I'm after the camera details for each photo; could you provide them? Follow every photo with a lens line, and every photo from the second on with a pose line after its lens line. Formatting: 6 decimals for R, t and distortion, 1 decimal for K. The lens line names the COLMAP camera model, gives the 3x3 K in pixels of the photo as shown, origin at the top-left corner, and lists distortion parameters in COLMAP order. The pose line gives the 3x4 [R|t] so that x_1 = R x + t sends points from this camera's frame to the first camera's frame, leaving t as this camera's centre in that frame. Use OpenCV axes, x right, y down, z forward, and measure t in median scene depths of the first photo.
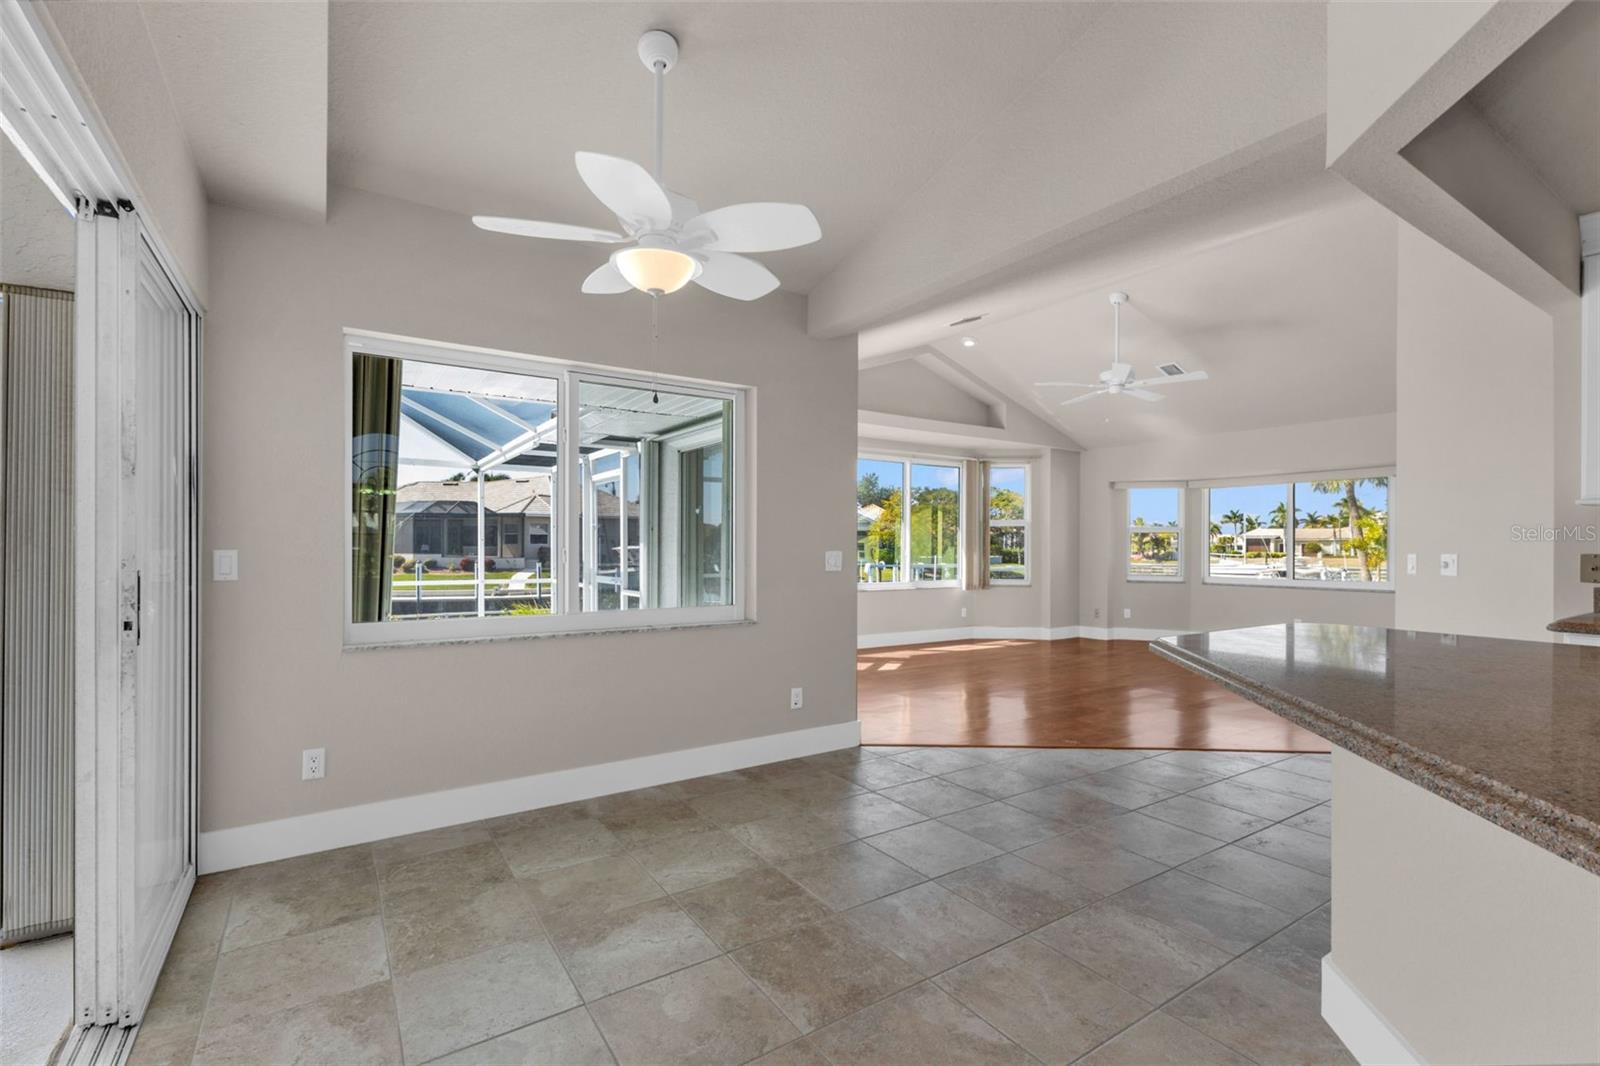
lens RADIAL K [[710.3, 0, 800.0], [0, 710.3, 533.0], [0, 0, 1]] dist [0.000104, 0.000030]
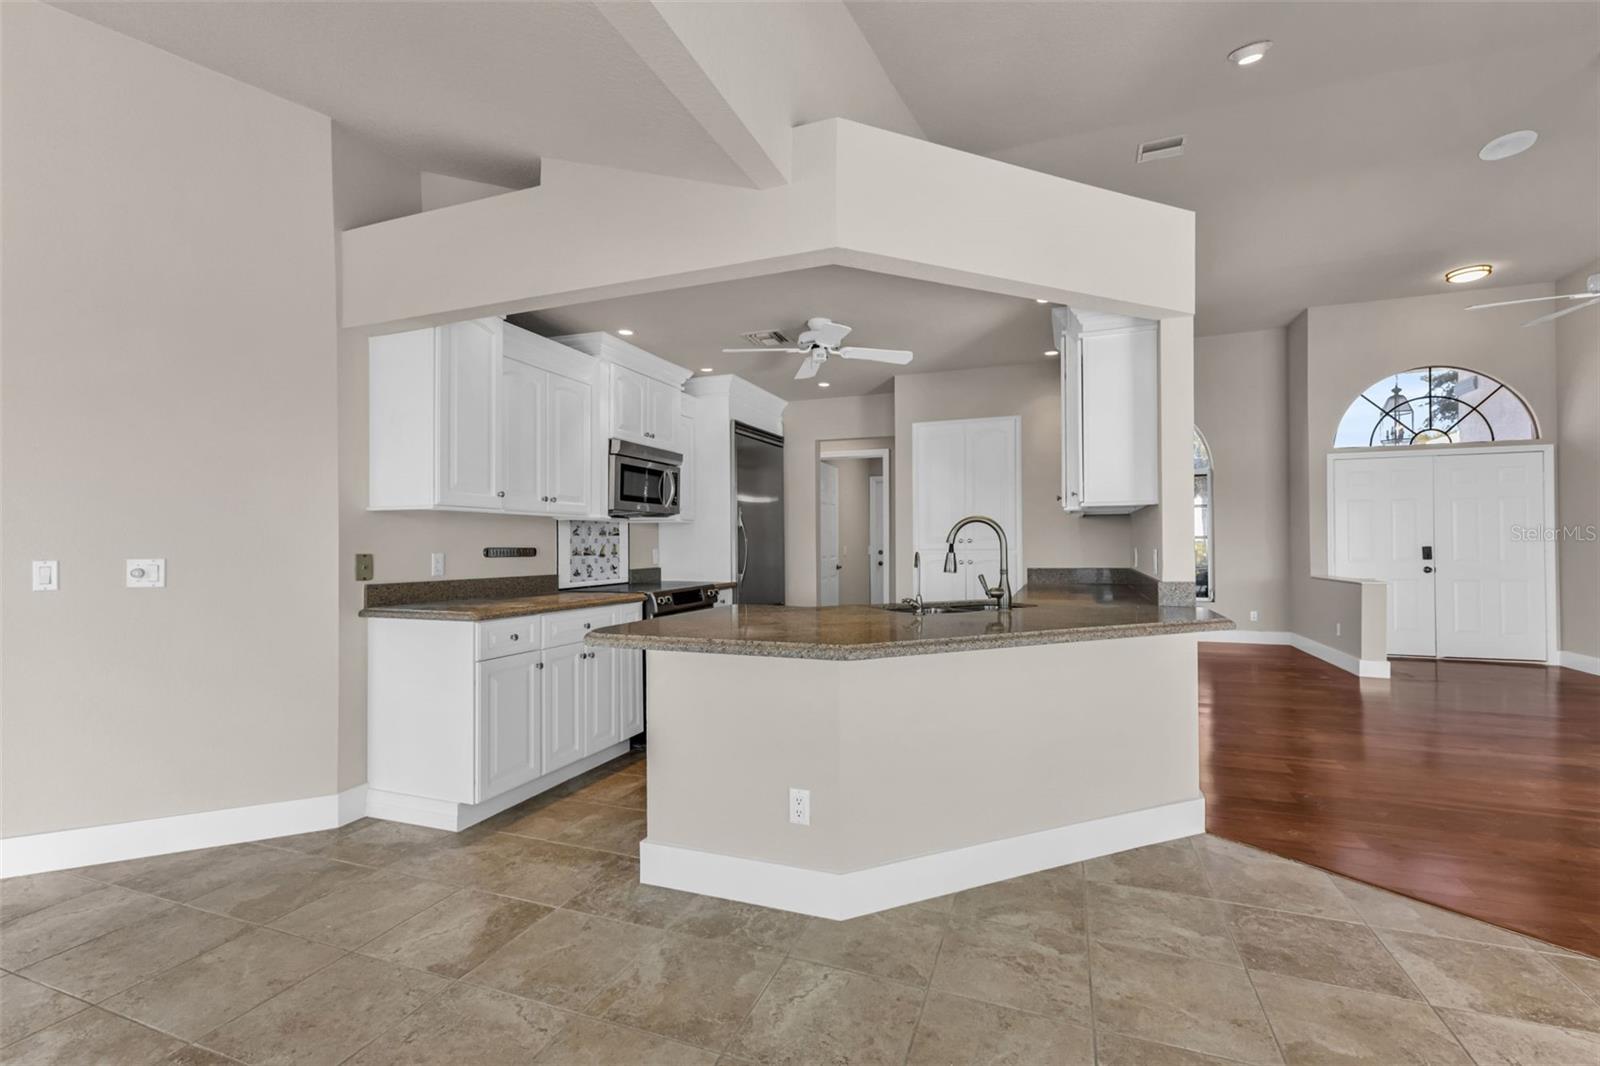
lens RADIAL K [[710.3, 0, 800.0], [0, 710.3, 533.0], [0, 0, 1]] dist [0.000104, 0.000030]
pose [[-0.581115, 0.012881, 0.813720, -0.091314], [-0.009074, 0.999710, -0.022306, 0.009685], [-0.813771, -0.020346, -0.580829, 0.668154]]
